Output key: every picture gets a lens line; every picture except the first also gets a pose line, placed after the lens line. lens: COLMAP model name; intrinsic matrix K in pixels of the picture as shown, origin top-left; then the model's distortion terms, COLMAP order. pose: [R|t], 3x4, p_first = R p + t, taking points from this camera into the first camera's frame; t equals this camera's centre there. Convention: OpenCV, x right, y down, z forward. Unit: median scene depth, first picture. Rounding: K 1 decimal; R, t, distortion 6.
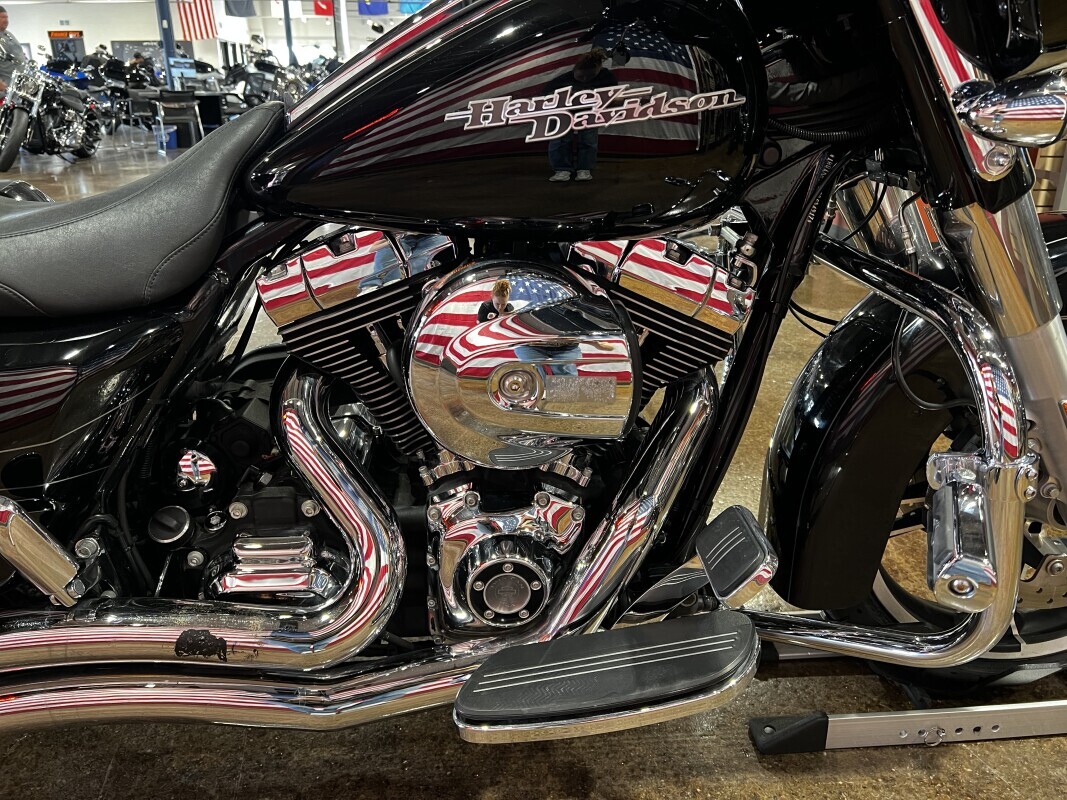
lens RADIAL K [[809.9, 0, 528.5], [0, 809.9, 392.4], [0, 0, 1]] dist [0.035718, -0.031741]
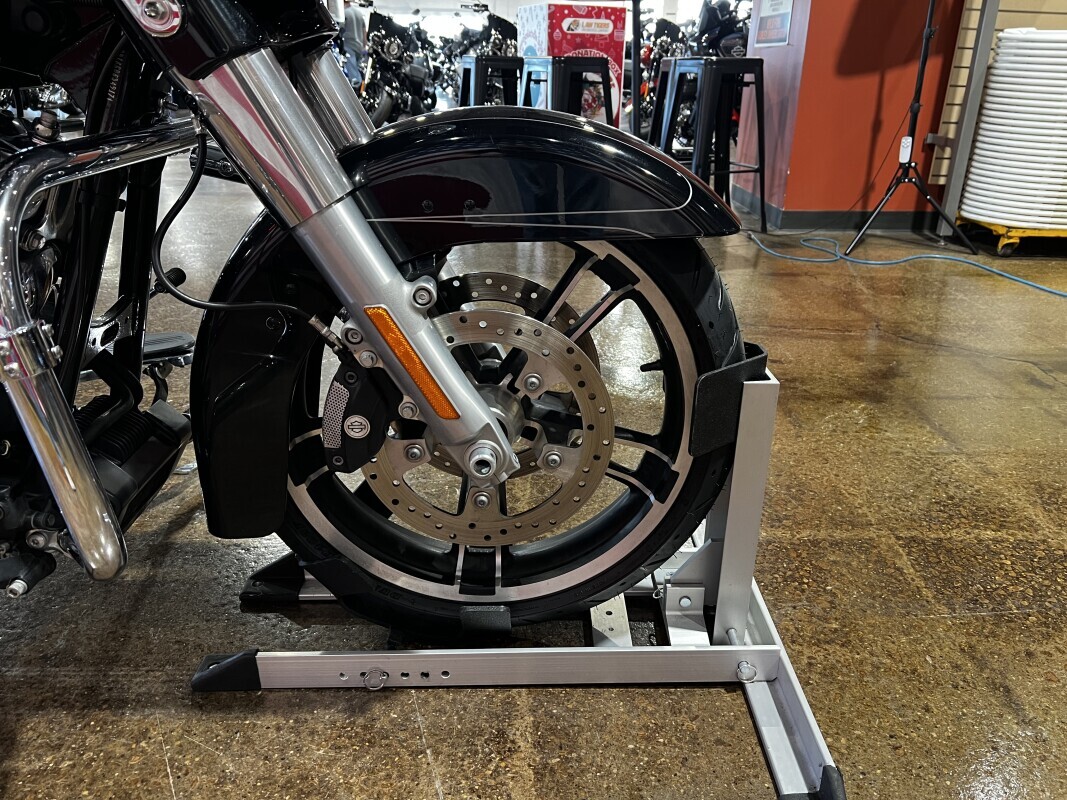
lens RADIAL K [[809.9, 0, 542.4], [0, 809.9, 394.5], [0, 0, 1]] dist [0.035718, -0.031741]
pose [[0.998675, 0.038717, -0.033911, 0.702630], [-0.037719, 0.998850, 0.029598, 0.058569], [0.035018, -0.028280, 0.998986, 0.082991]]
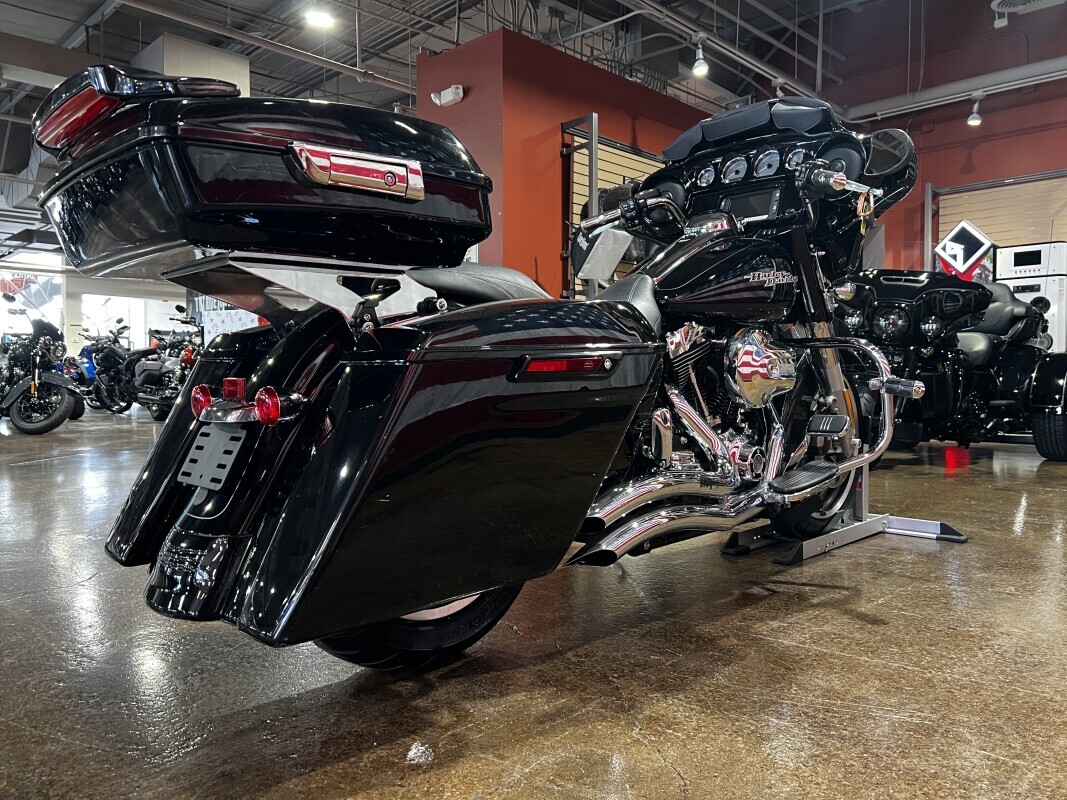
lens RADIAL K [[809.9, 0, 534.9], [0, 809.9, 401.9], [0, 0, 1]] dist [0.035718, -0.031741]
pose [[0.755111, -0.019549, 0.655305, -1.667732], [0.235166, 0.941112, -0.242909, 0.396610], [-0.611967, 0.337529, 0.715241, -0.313694]]
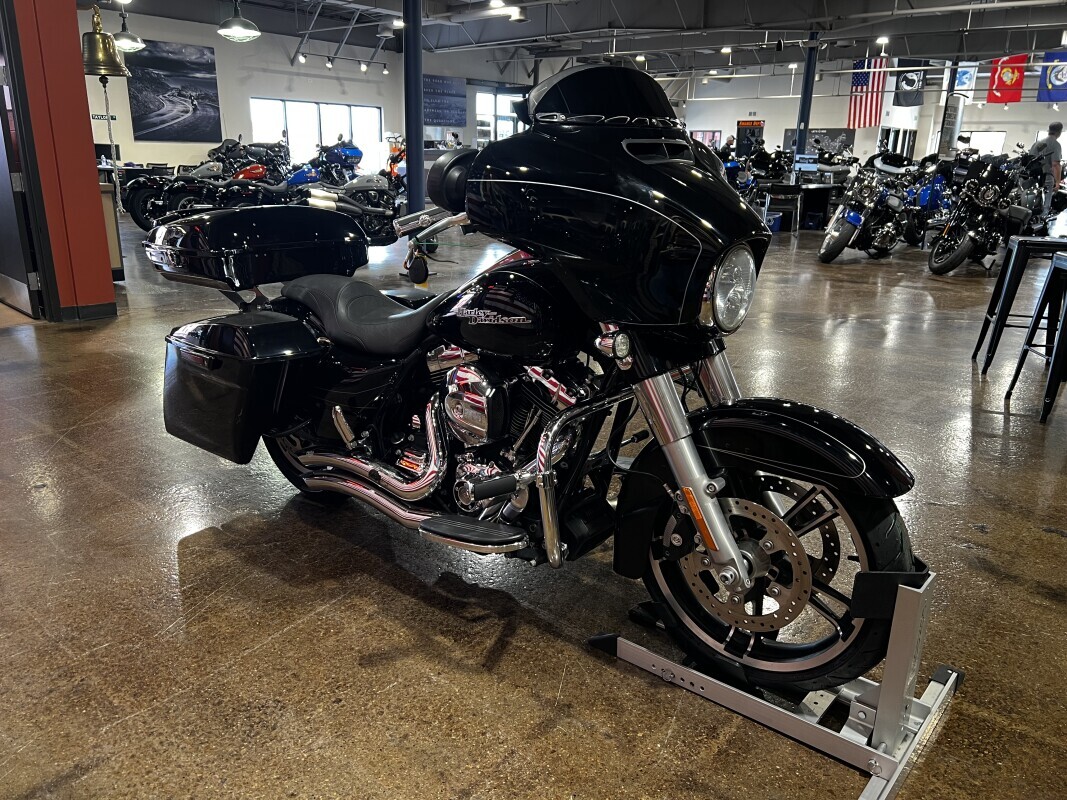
lens RADIAL K [[809.9, 0, 540.3], [0, 809.9, 394.3], [0, 0, 1]] dist [0.035718, -0.031741]
pose [[0.731275, 0.217549, -0.646459, 1.293246], [-0.267242, 0.963381, 0.021897, -0.126113], [0.627550, 0.156749, 0.762634, -0.598870]]
